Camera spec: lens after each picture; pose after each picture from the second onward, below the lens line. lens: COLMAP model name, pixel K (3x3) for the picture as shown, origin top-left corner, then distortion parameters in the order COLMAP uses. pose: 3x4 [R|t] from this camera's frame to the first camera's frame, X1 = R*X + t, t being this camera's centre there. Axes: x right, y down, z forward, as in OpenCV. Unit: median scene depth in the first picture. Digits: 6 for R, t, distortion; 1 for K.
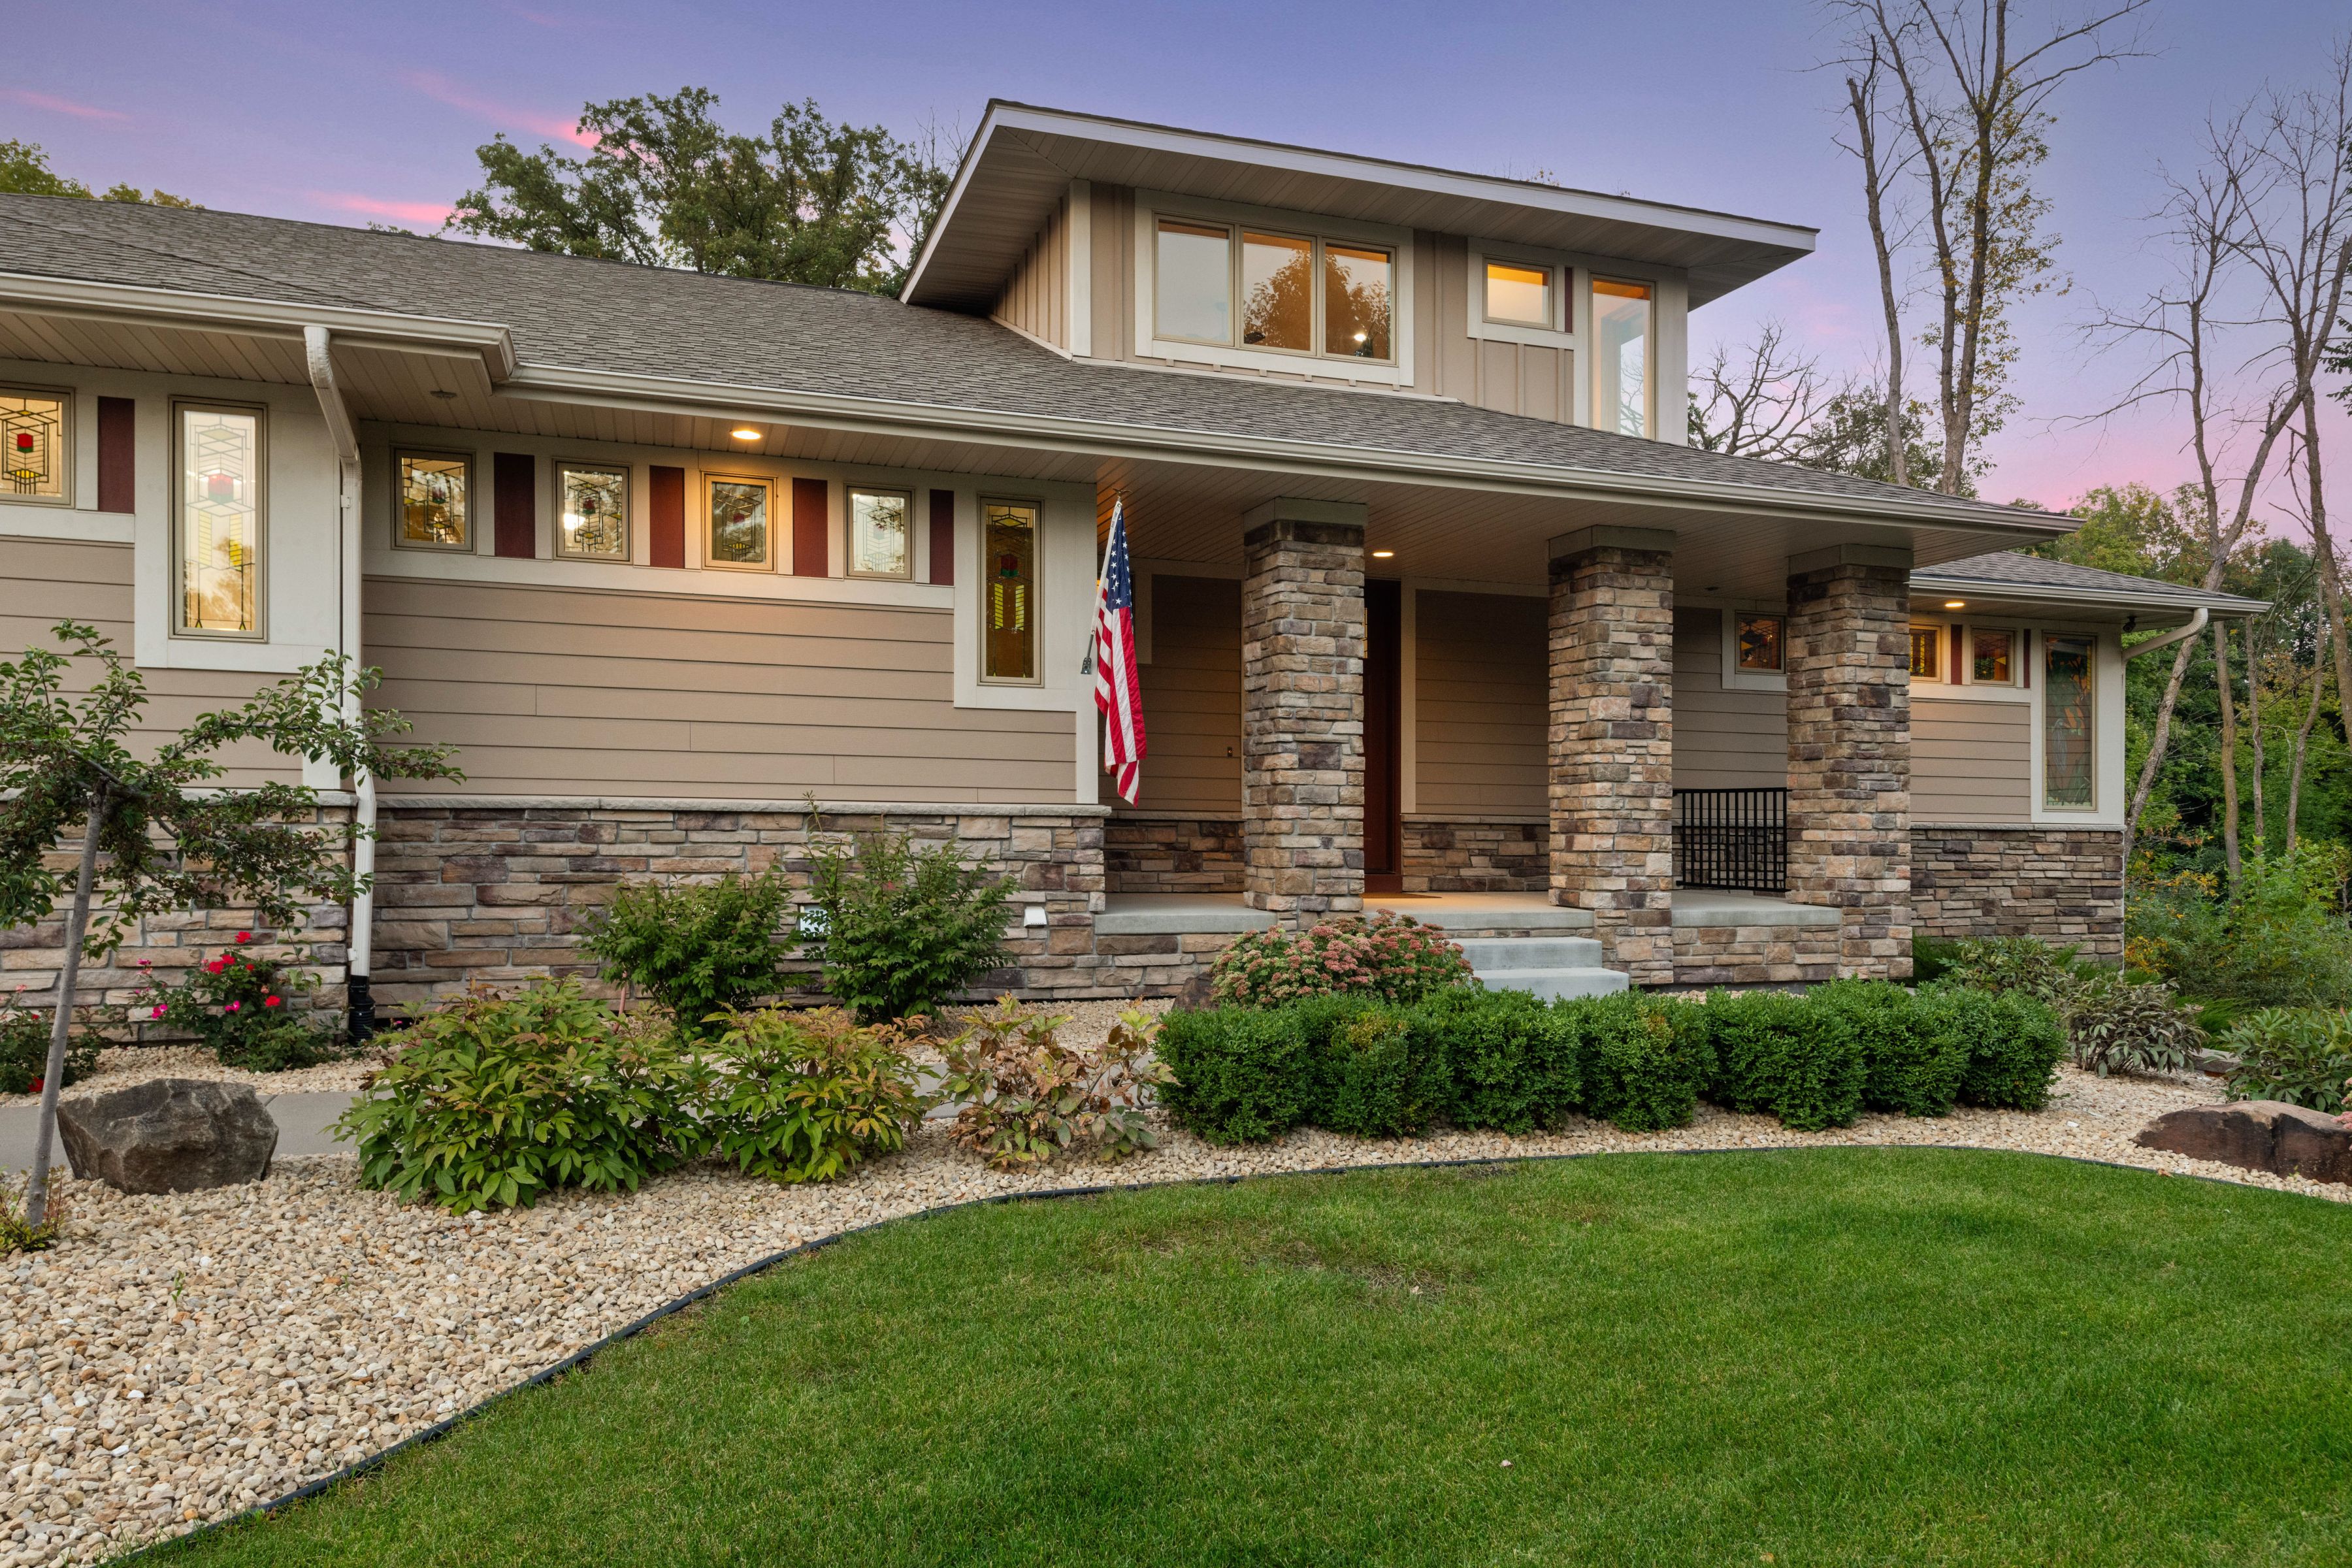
lens RADIAL K [[1632.3, 0, 1048.0], [0, 1632.3, 759.4], [0, 0, 1]] dist [0.024455, -0.003737]
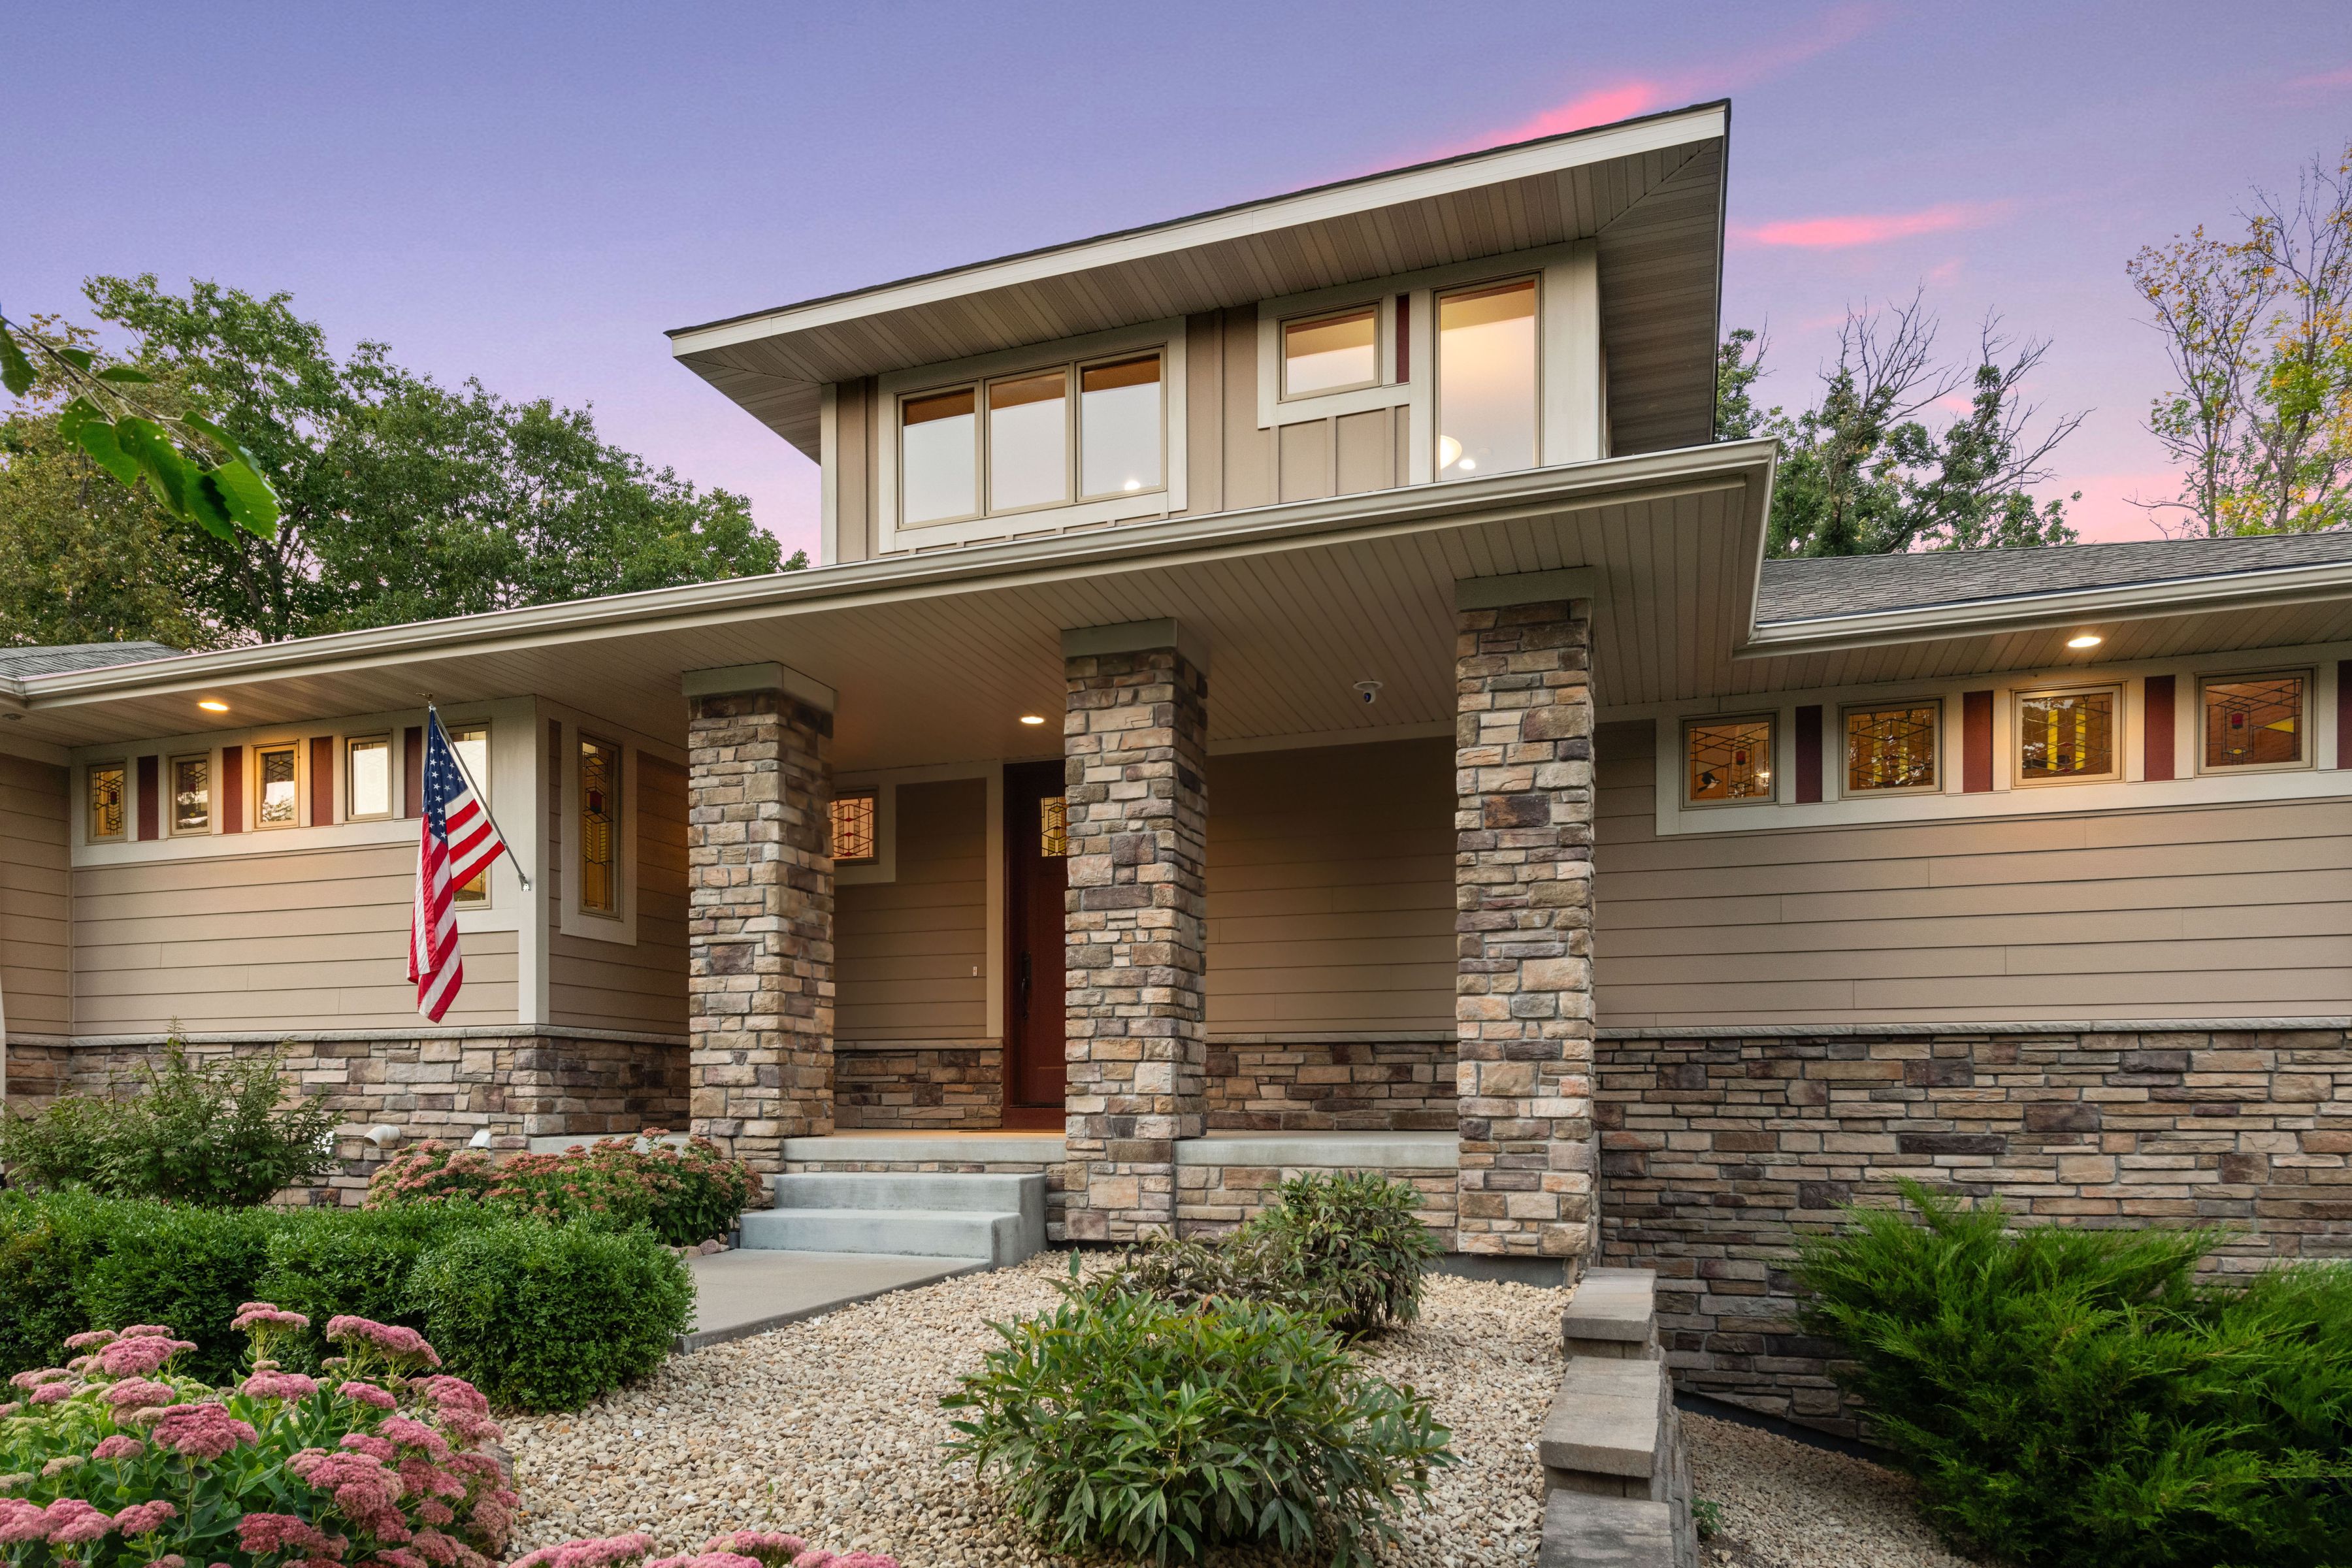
lens RADIAL K [[1414.4, 0, 1127.4], [0, 1414.4, 1036.1], [0, 0, 1]] dist [0.006606, 0.000989]
pose [[0.796107, -0.034032, -0.604198, 0.745846], [0.039529, 0.999210, -0.004198, 0.047575], [0.603863, -0.020541, 0.796823, 0.493110]]
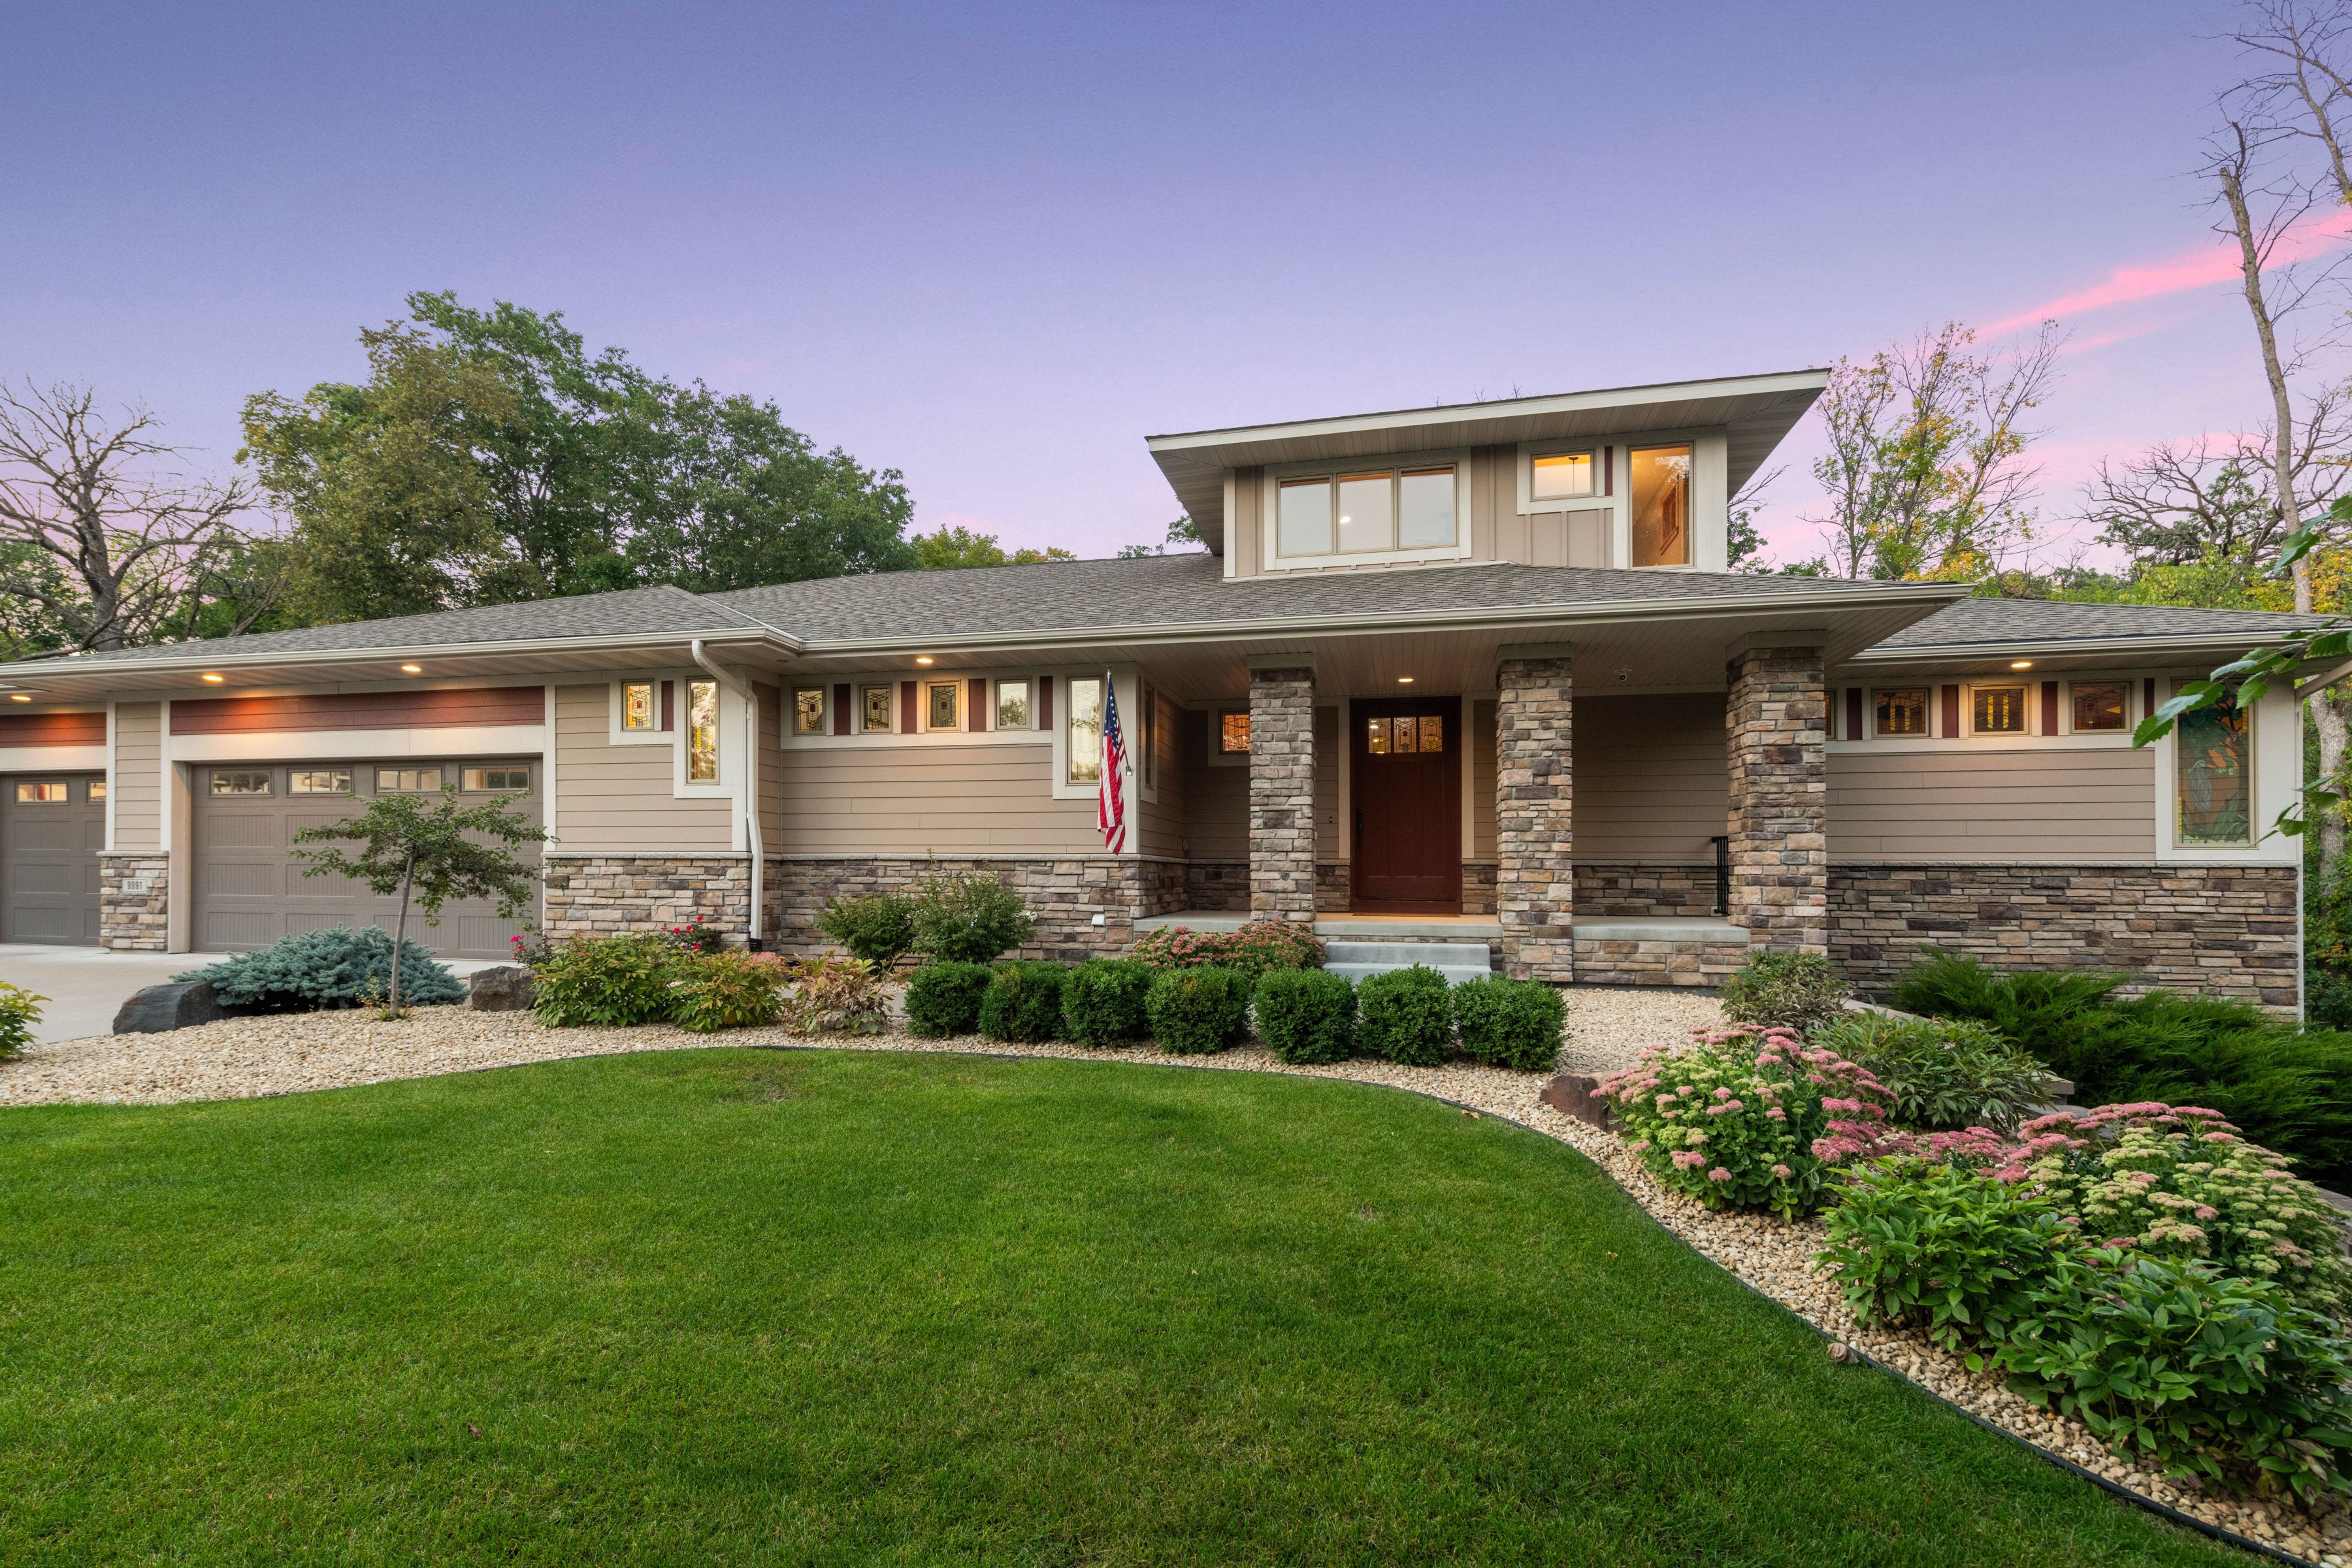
lens RADIAL K [[1017.6, 0, 1091.2], [0, 1017.6, 833.8], [0, 0, 1]] dist [0.012292, -0.000733]
pose [[0.840879, -0.027894, -0.540504, 0.503585], [0.023891, 0.999611, -0.014420, 0.019477], [0.540696, -0.000787, 0.841218, 0.093718]]
